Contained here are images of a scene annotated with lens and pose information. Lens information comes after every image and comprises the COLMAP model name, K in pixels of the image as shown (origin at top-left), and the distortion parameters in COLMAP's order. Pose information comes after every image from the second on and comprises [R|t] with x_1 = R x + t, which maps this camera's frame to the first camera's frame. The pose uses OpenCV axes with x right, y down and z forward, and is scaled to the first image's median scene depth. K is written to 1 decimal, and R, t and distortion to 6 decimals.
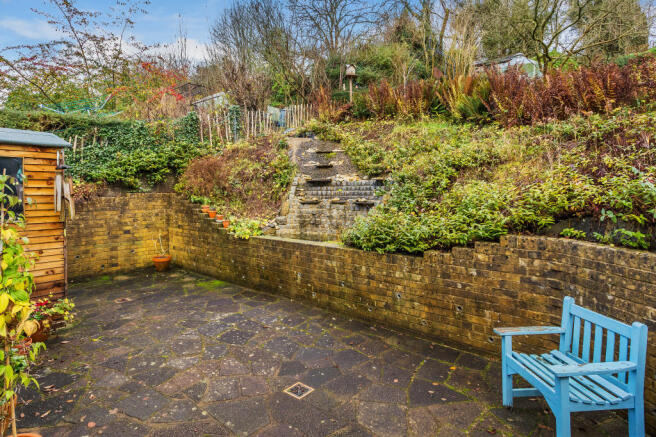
lens RADIAL K [[311.2, 0, 330.0], [0, 311.2, 215.4], [0, 0, 1]] dist [-0.021228, -0.000176]
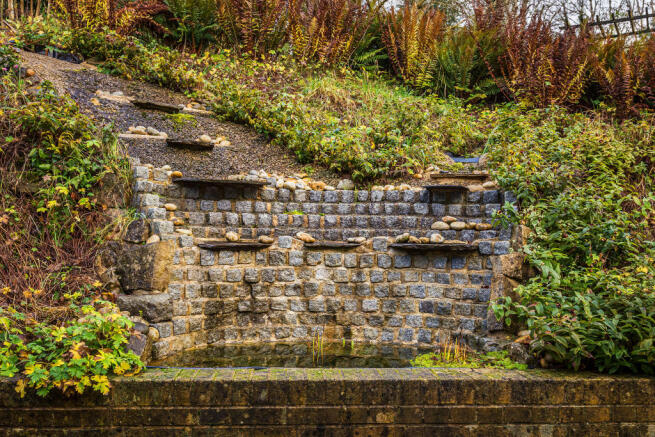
lens RADIAL K [[592.7, 0, 327.5], [0, 592.7, 218.5], [0, 0, 1]] dist [-0.002297, -0.001785]
pose [[0.745455, 0.040180, 0.665344, -0.402977], [0.031203, 0.994984, -0.095047, -0.008567], [-0.665826, 0.091614, 0.740461, 0.482495]]
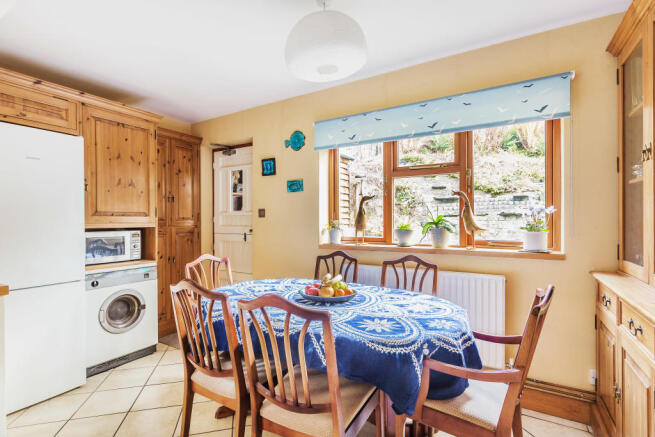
lens RADIAL K [[310.7, 0, 329.5], [0, 310.7, 215.4], [0, 0, 1]] dist [-0.021228, -0.000176]
pose [[0.992335, 0.001602, 0.123566, -0.674568], [0.009354, 0.996074, -0.088033, 0.058423], [-0.123221, 0.088515, 0.988424, -0.114325]]
